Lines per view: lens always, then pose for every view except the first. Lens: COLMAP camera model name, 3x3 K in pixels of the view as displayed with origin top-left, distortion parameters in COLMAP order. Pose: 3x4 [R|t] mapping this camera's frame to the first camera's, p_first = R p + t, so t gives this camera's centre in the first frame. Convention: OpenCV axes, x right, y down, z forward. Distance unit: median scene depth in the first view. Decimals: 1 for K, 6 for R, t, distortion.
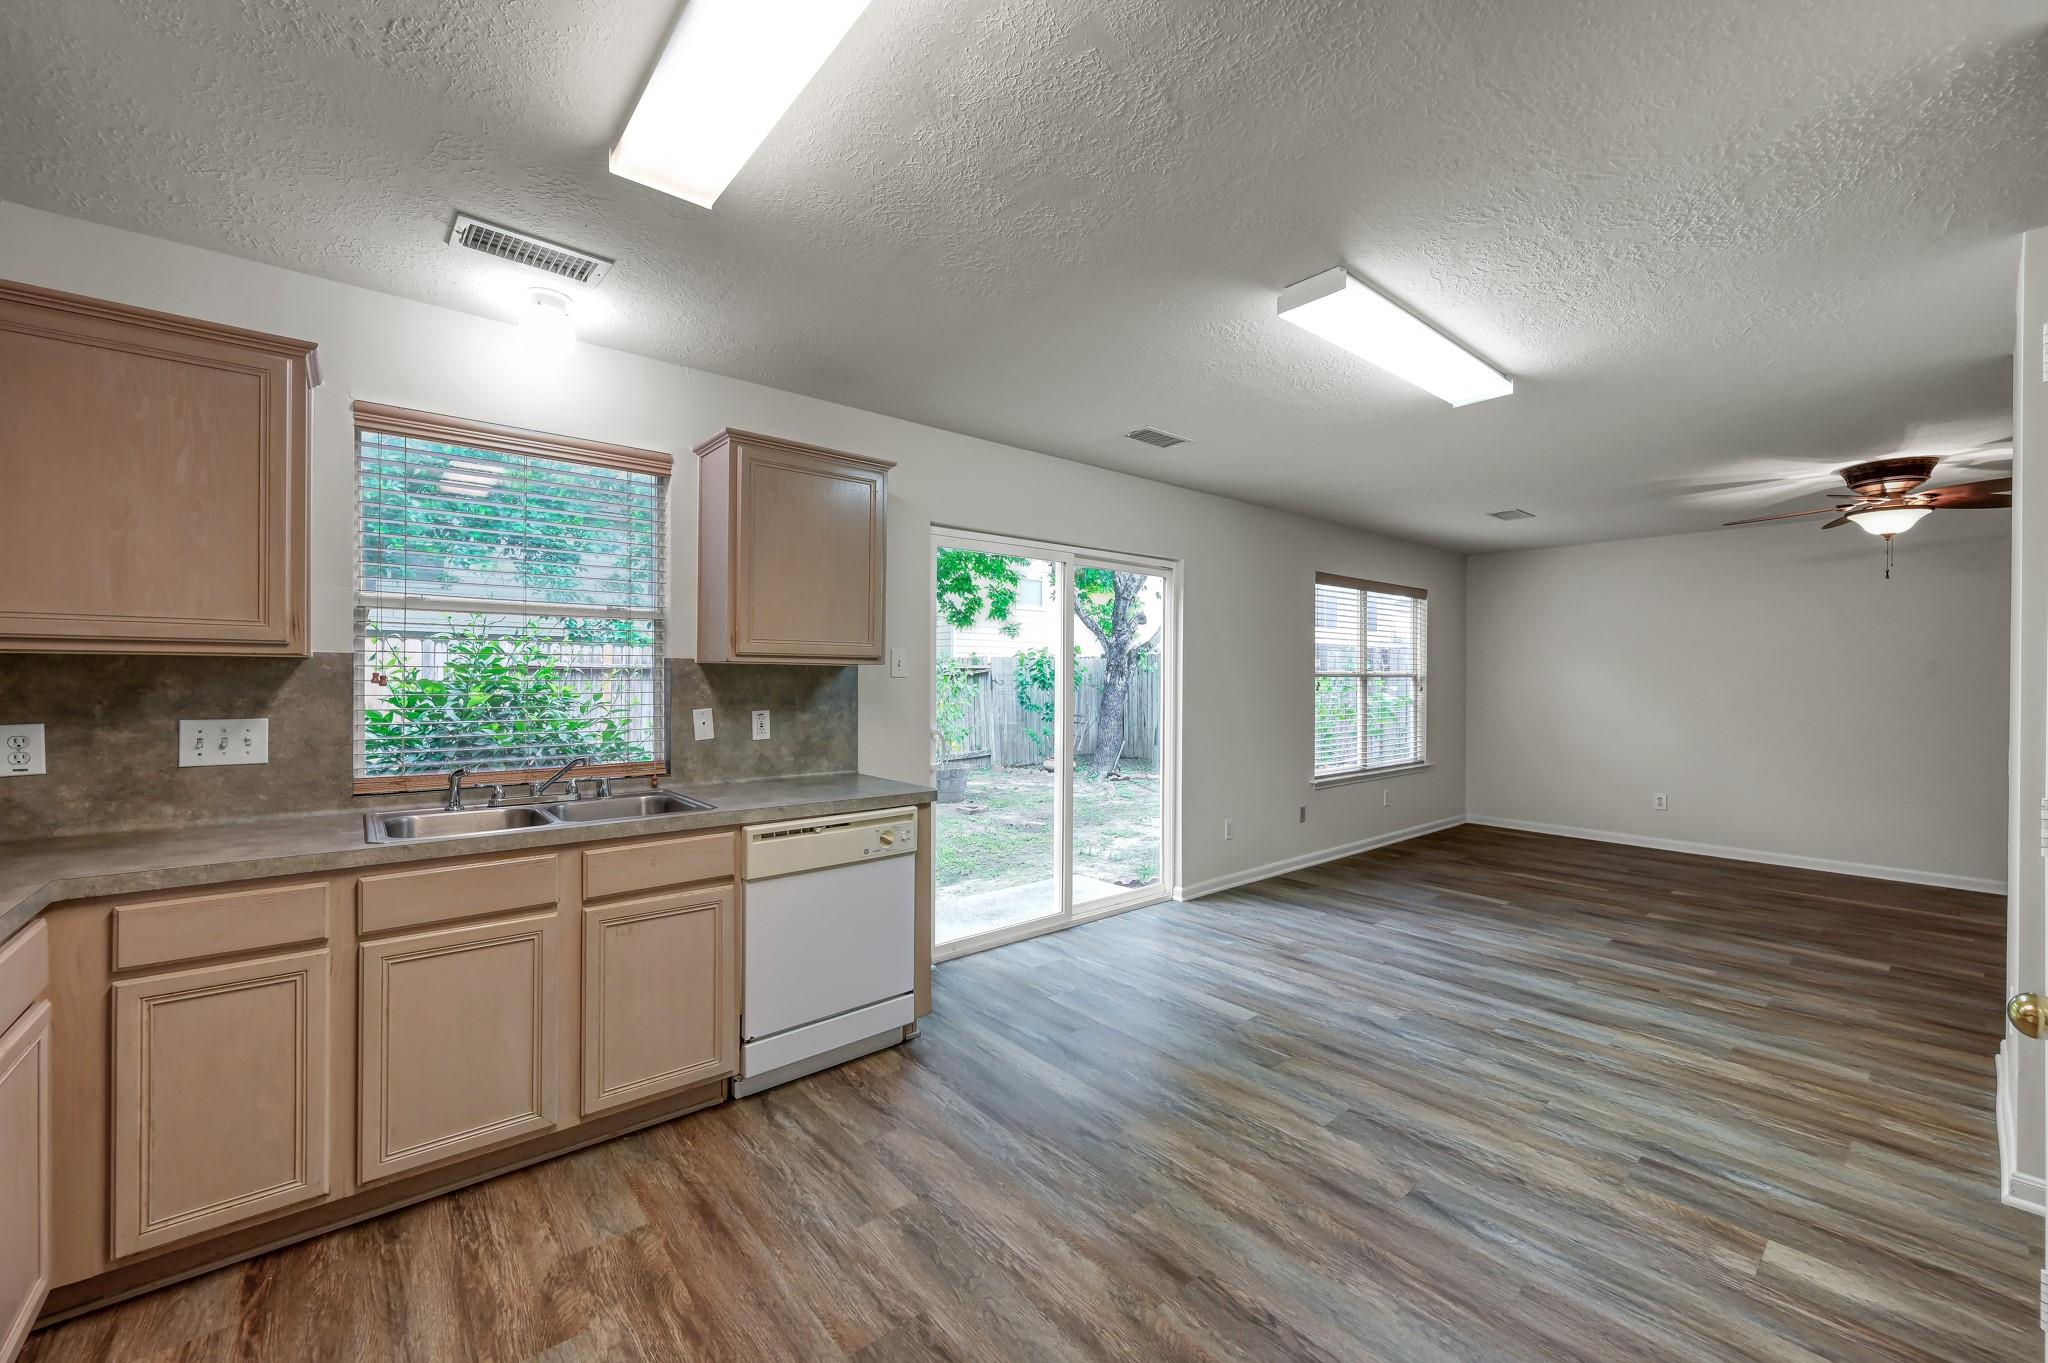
lens RADIAL K [[803.8, 0, 1024.2], [0, 803.8, 678.2], [0, 0, 1]] dist [-0.001986, 0.000198]
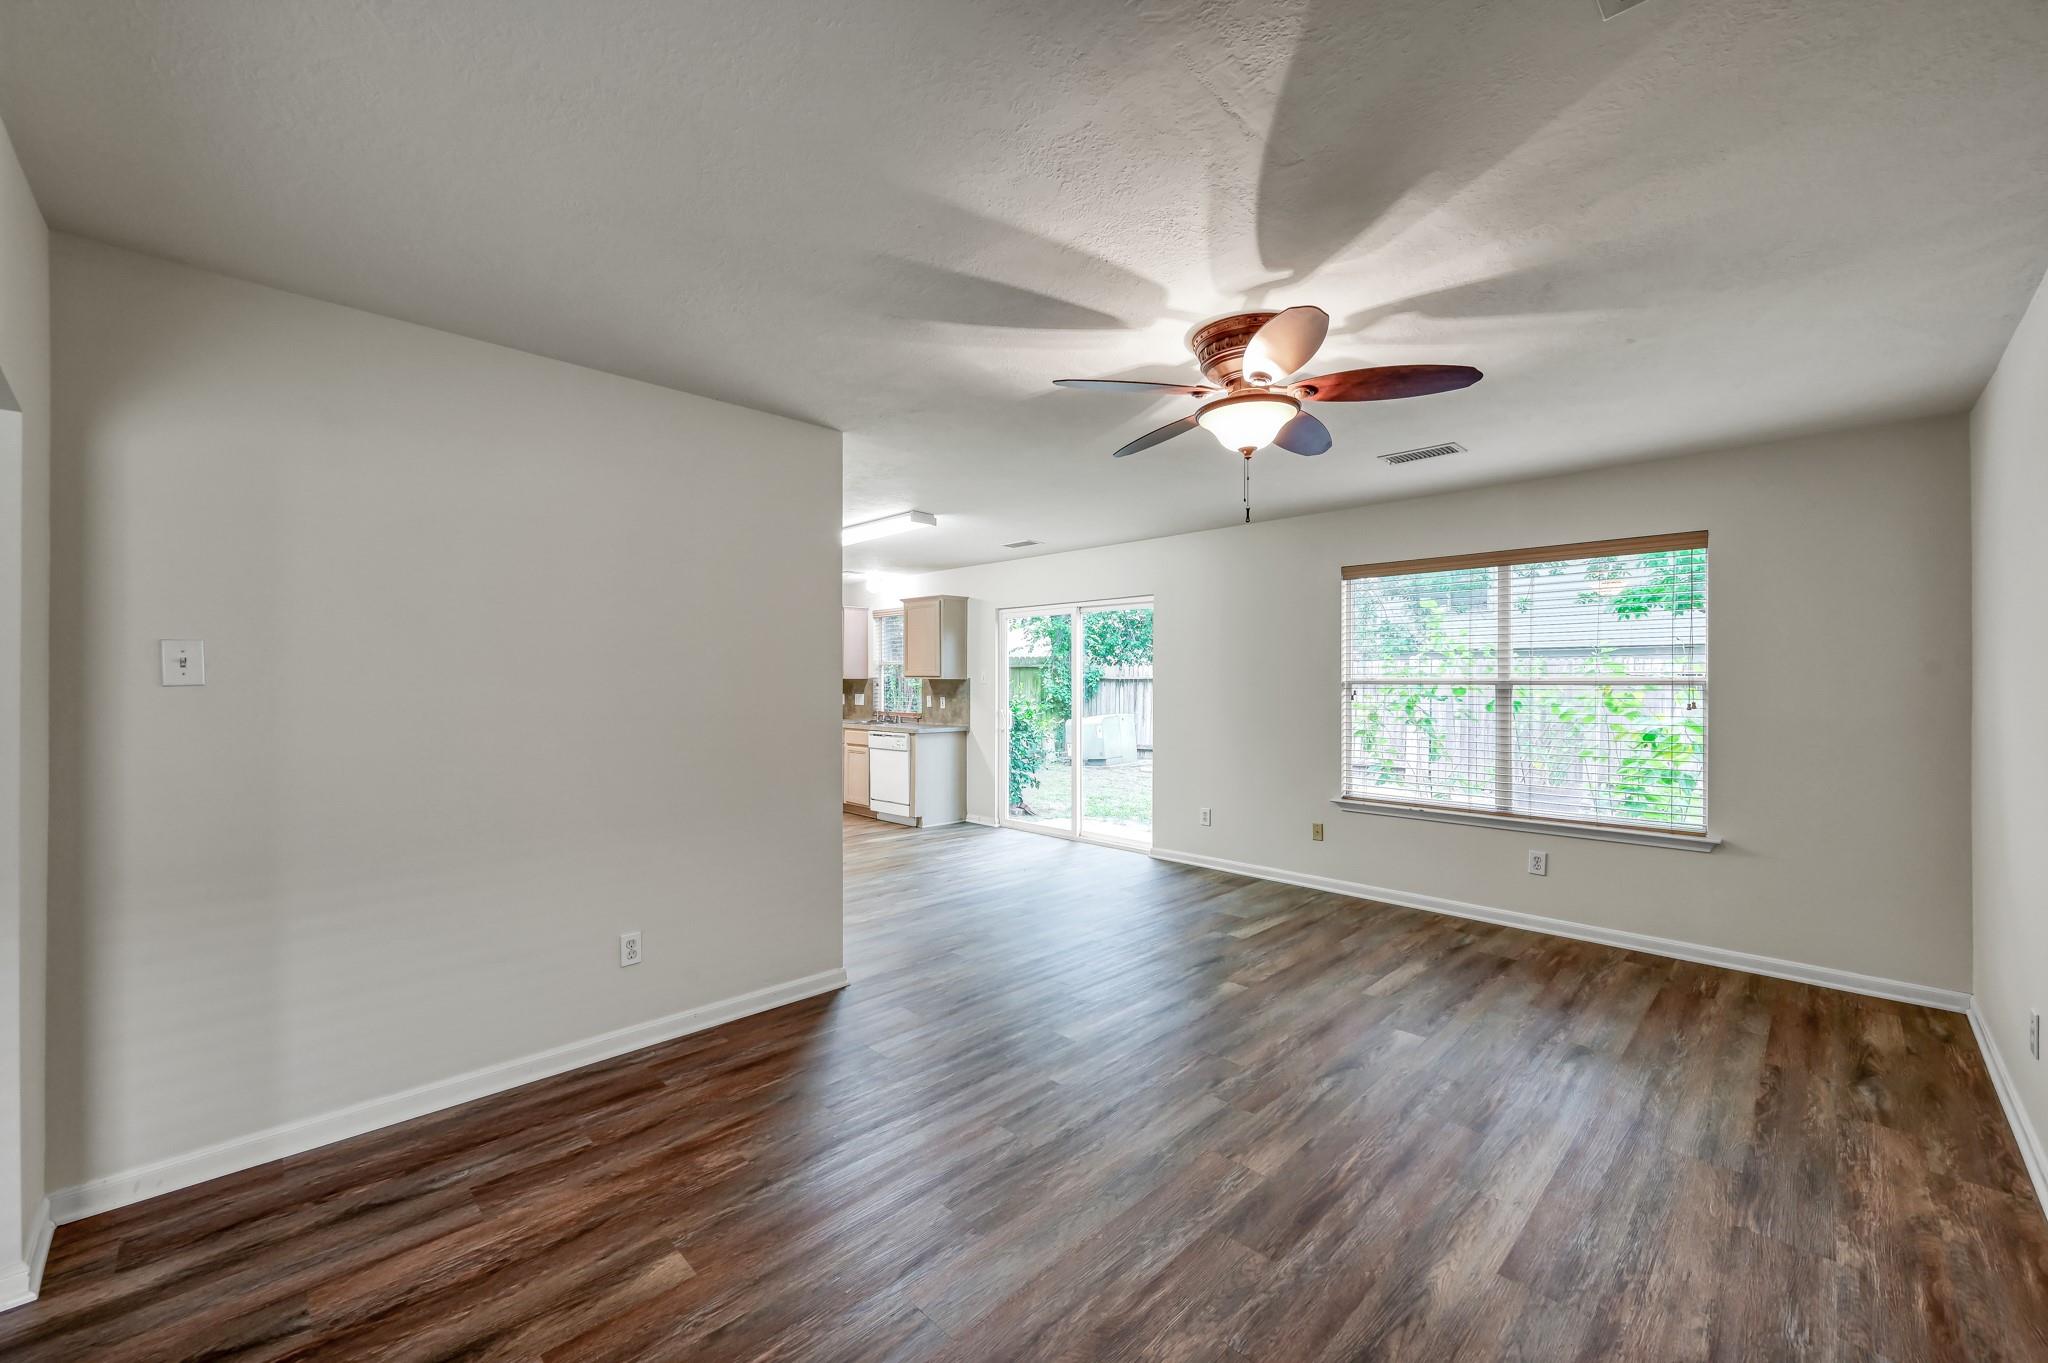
lens RADIAL K [[803.5, 0, 1020.1], [0, 803.5, 683.0], [0, 0, 1]] dist [-0.003361, -0.000021]
pose [[0.076973, -0.002129, -0.997031, 2.341663], [-0.003526, 0.999991, -0.002408, 0.000663], [0.997027, 0.003701, 0.076965, 1.095487]]
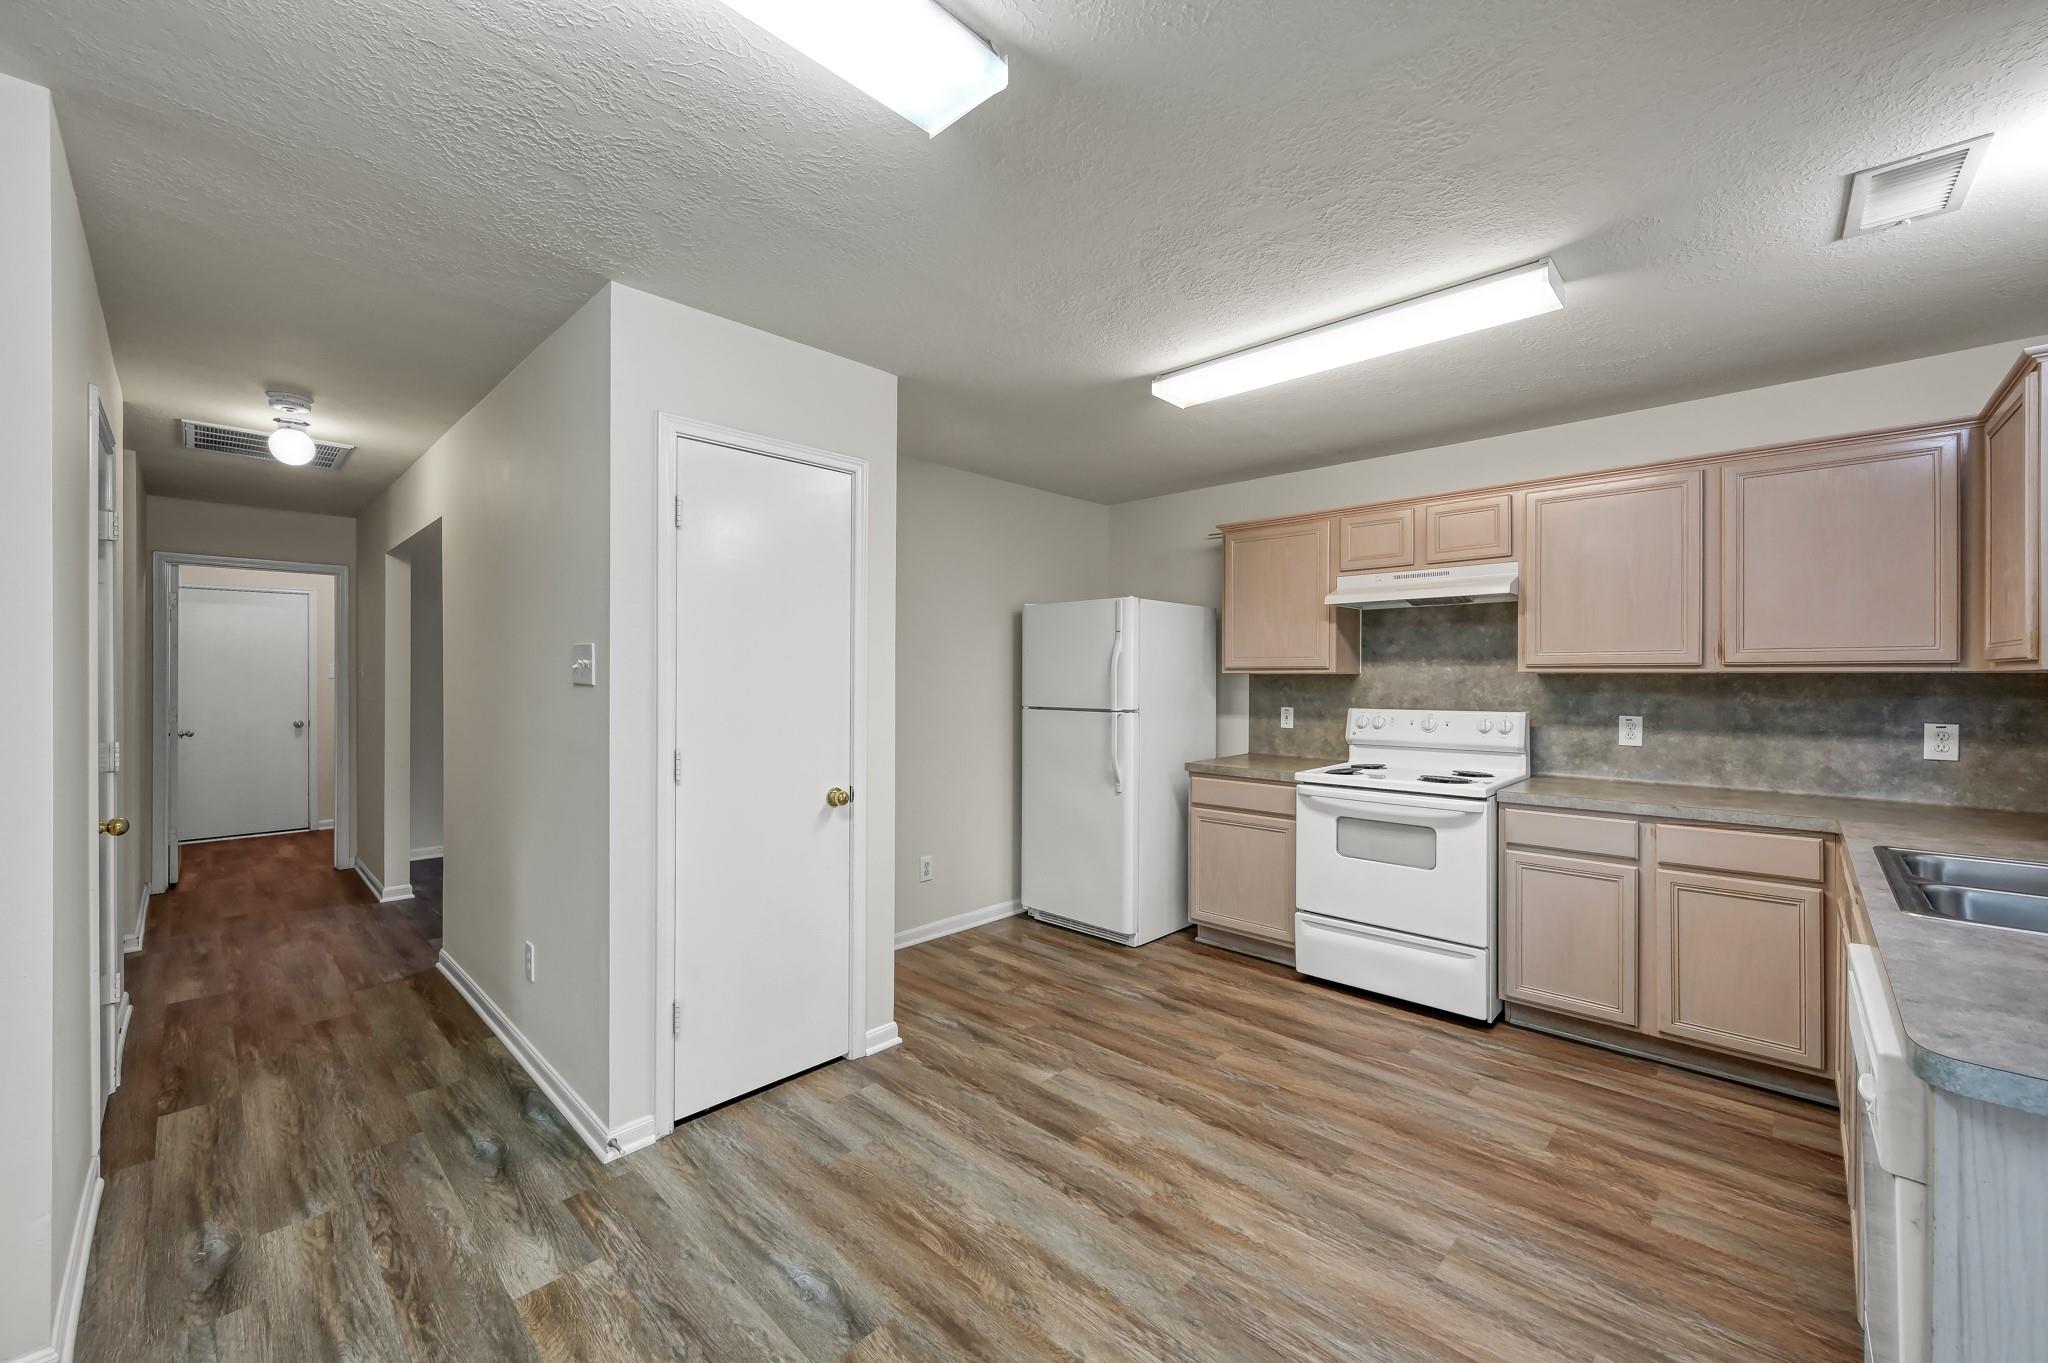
lens RADIAL K [[803.8, 0, 1024.2], [0, 803.8, 678.2], [0, 0, 1]] dist [-0.001986, 0.000198]
pose [[-0.994128, -0.005769, -0.108055, 0.285310], [-0.006231, 0.999973, 0.003941, -0.011193], [0.108029, 0.004591, -0.994137, 1.246132]]
